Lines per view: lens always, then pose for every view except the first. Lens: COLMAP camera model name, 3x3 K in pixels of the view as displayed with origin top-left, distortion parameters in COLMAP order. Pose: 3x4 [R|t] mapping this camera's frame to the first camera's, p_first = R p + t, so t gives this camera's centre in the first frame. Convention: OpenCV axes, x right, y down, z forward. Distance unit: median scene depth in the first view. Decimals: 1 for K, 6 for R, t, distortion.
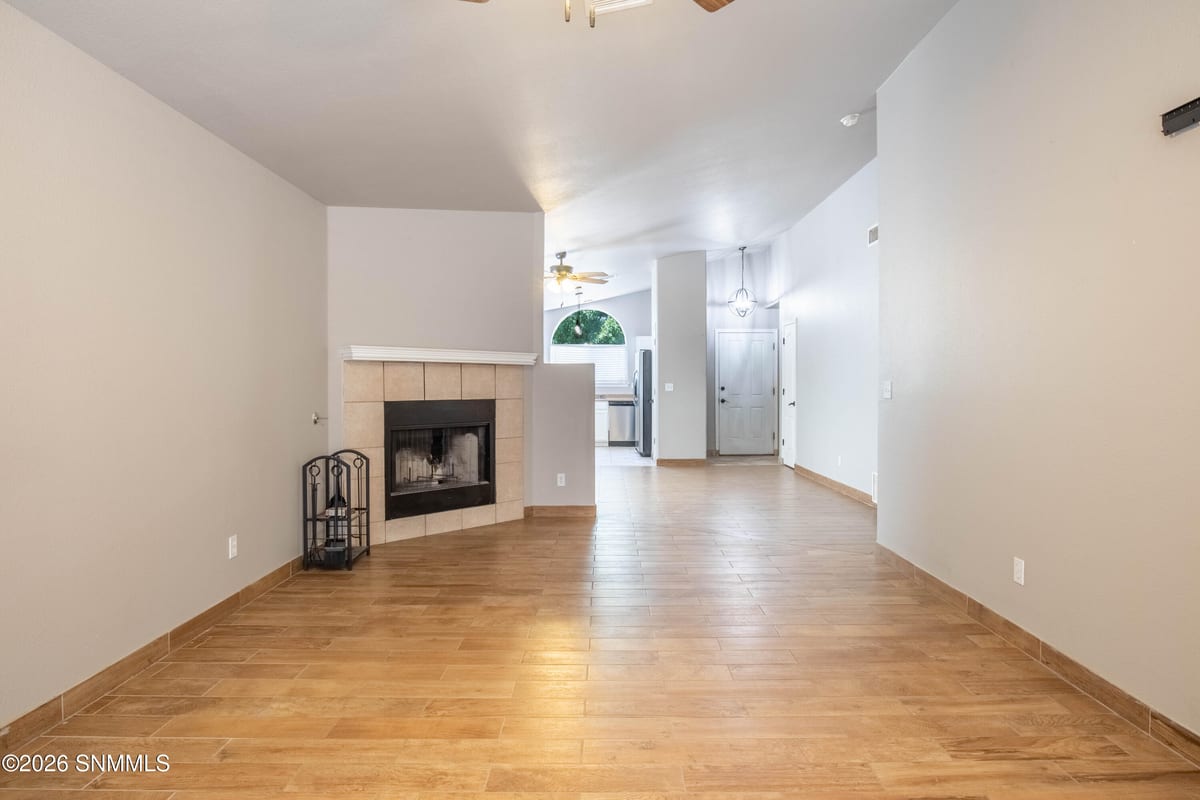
lens RADIAL K [[664.6, 0, 600.0], [0, 664.6, 400.0], [0, 0, 1]] dist [-0.029044, 0.000482]
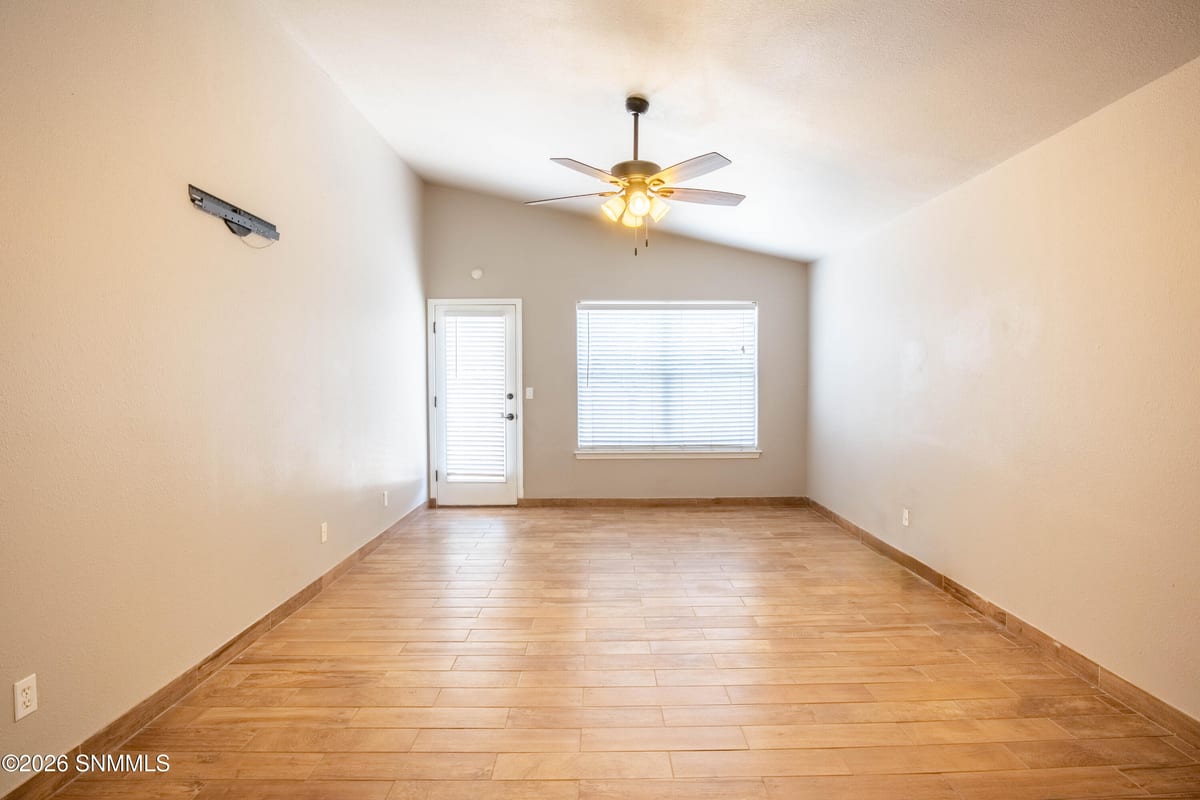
lens RADIAL K [[615.8, 0, 600.0], [0, 615.8, 400.0], [0, 0, 1]] dist [-0.027716, 0.001378]
pose [[-0.999930, 0.000546, -0.011820, 0.091986], [-0.000141, 0.998312, 0.058072, -0.092653], [0.011832, 0.058070, -0.998242, 2.071663]]
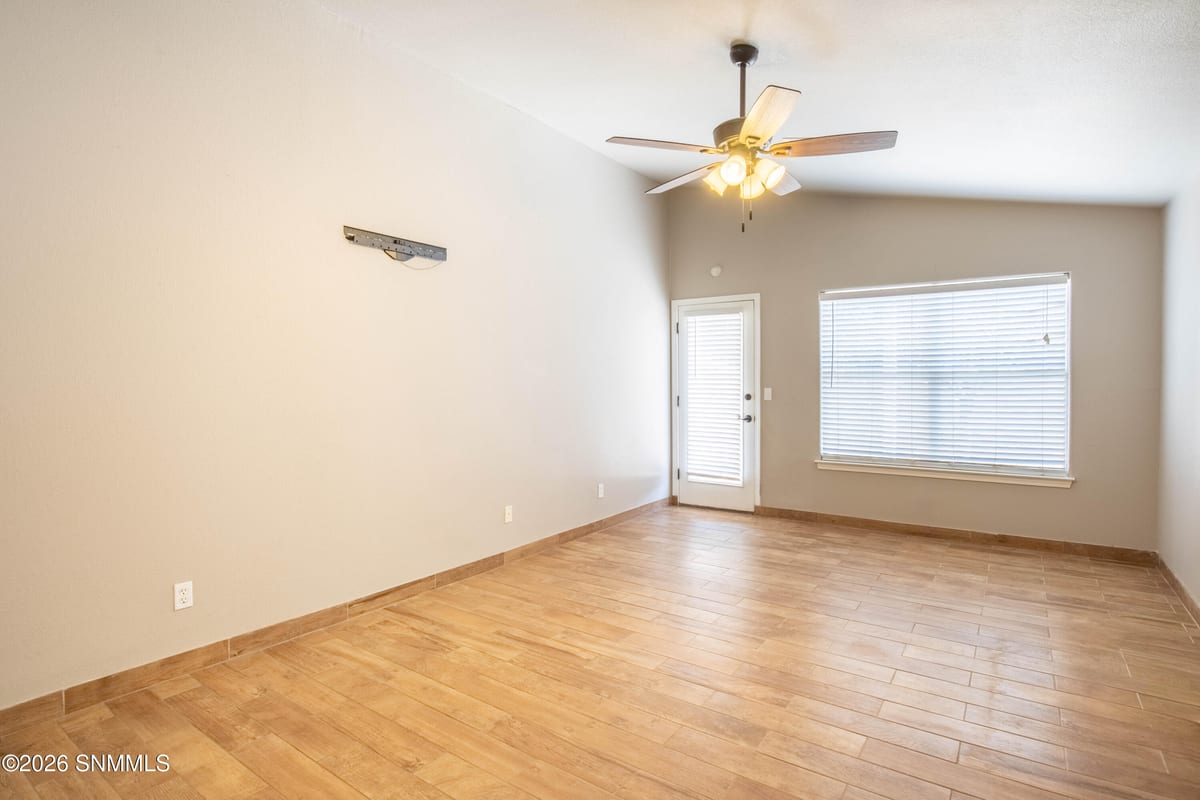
lens RADIAL K [[598.3, 0, 610.1], [0, 598.3, 399.0], [0, 0, 1]] dist [-0.042581, 0.009415]
pose [[-0.825265, -0.018671, 0.564437, -0.463885], [0.013578, 0.998508, 0.052882, -0.083122], [-0.564583, 0.051305, -0.823780, 1.745848]]
